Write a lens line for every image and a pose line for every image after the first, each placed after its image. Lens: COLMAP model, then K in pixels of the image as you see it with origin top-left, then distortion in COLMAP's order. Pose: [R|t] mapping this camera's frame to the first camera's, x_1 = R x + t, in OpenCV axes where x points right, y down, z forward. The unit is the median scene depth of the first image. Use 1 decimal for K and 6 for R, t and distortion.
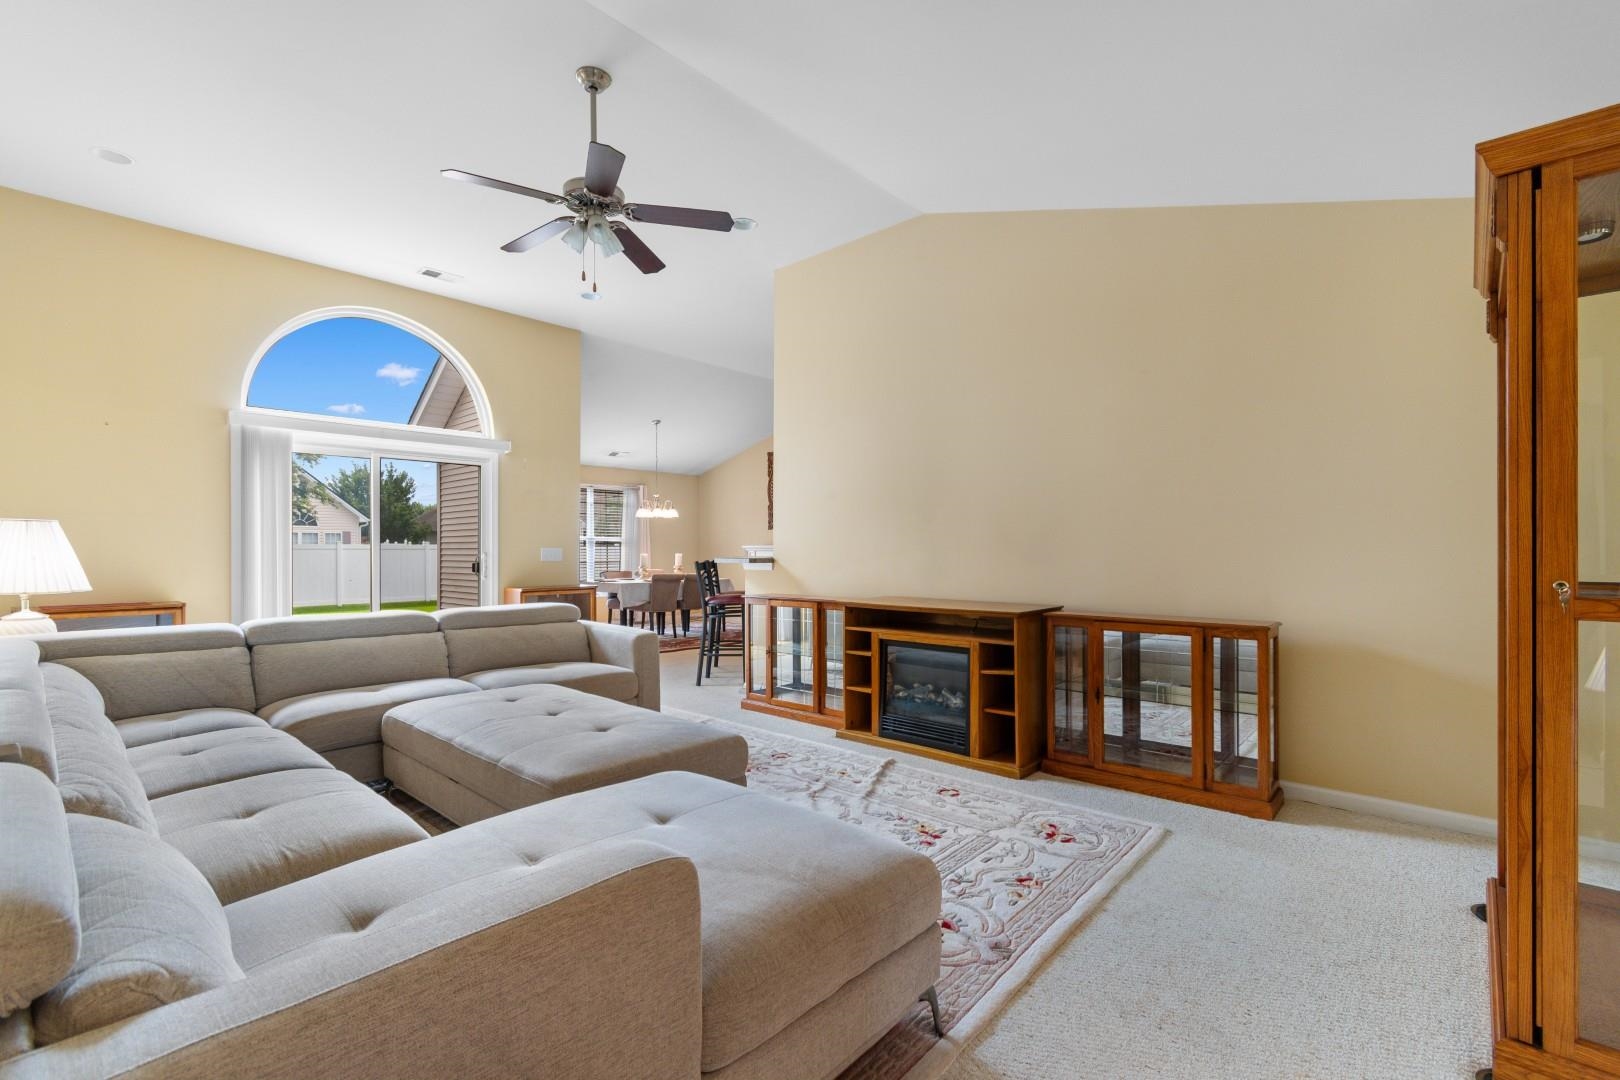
lens RADIAL K [[732.8, 0, 810.0], [0, 732.8, 548.9], [0, 0, 1]] dist [0.001527, -0.000850]
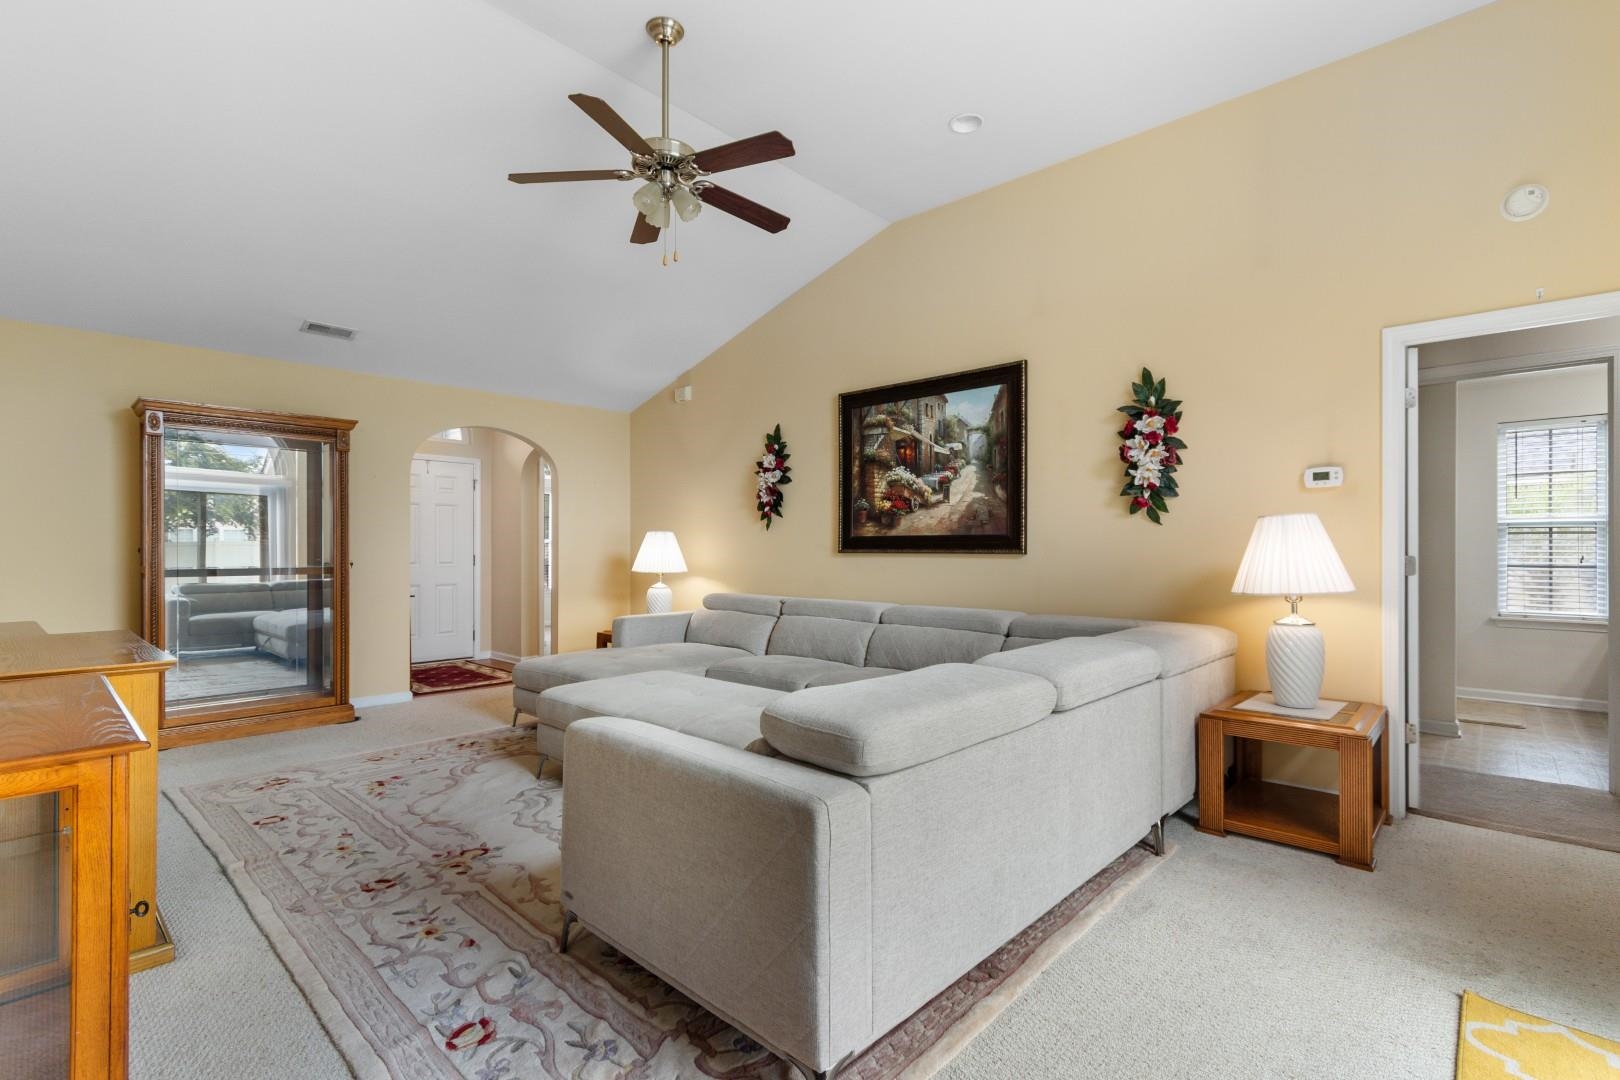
lens RADIAL K [[732.8, 0, 827.0], [0, 732.8, 544.8], [0, 0, 1]] dist [0.001527, -0.000850]
pose [[-0.999835, 0.002821, -0.017959, -0.442325], [0.002906, 0.999985, -0.004714, 0.001213], [0.017946, -0.004765, -0.999828, 1.775415]]
